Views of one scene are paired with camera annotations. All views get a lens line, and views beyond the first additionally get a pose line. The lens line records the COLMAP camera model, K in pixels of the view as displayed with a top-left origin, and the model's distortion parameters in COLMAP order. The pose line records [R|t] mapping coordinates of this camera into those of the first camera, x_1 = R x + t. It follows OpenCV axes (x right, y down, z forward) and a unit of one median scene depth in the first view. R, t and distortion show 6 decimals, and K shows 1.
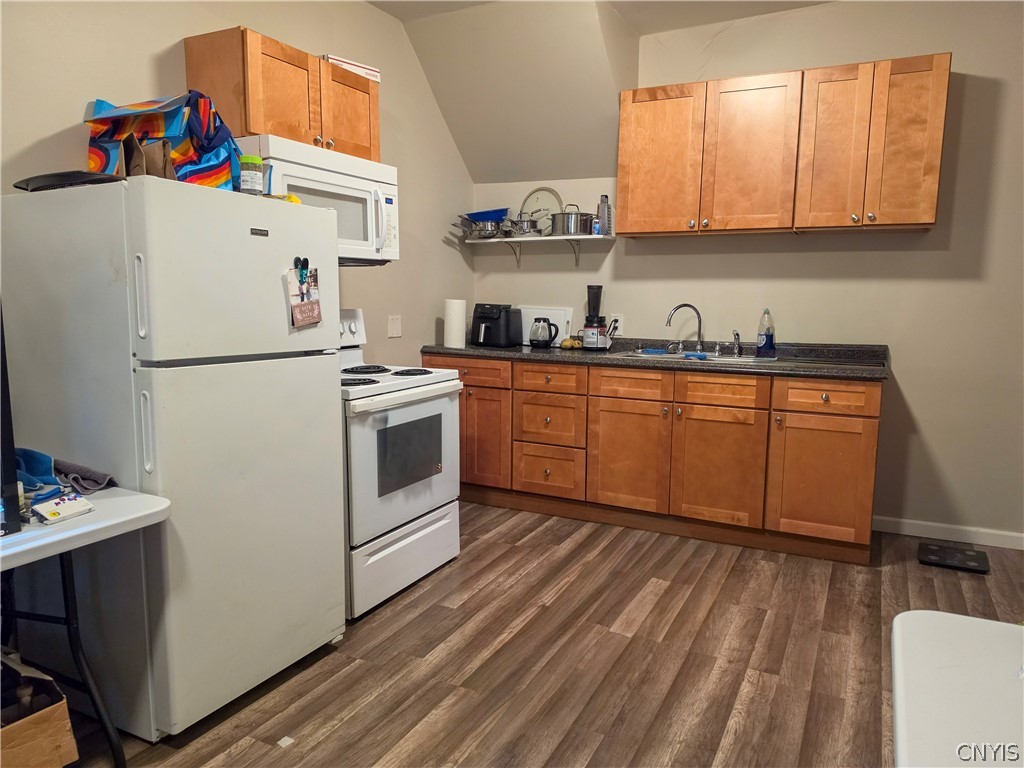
lens RADIAL K [[693.0, 0, 511.6], [0, 693.0, 382.0], [0, 0, 1]] dist [0.087103, -0.128234]
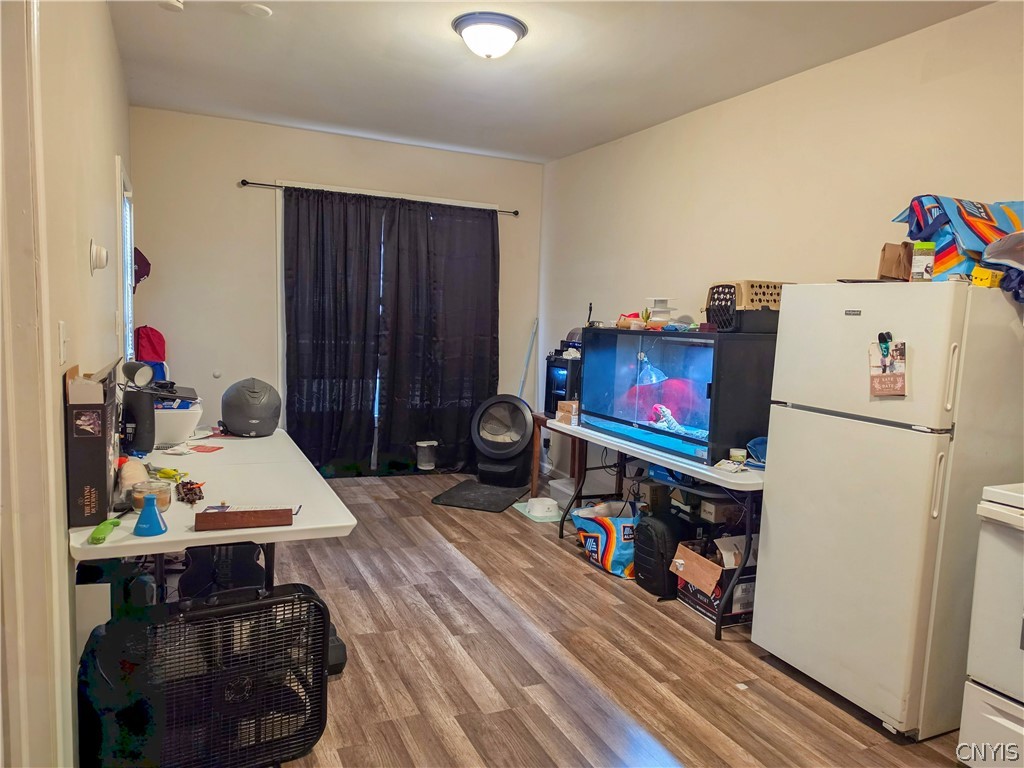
lens RADIAL K [[693.0, 0, 511.6], [0, 693.0, 382.0], [0, 0, 1]] dist [0.087103, -0.128234]
pose [[-0.613897, 0.041147, -0.788313, 0.888190], [-0.135903, 0.978220, 0.156893, -0.192148], [0.777600, 0.203450, -0.594934, 1.194977]]
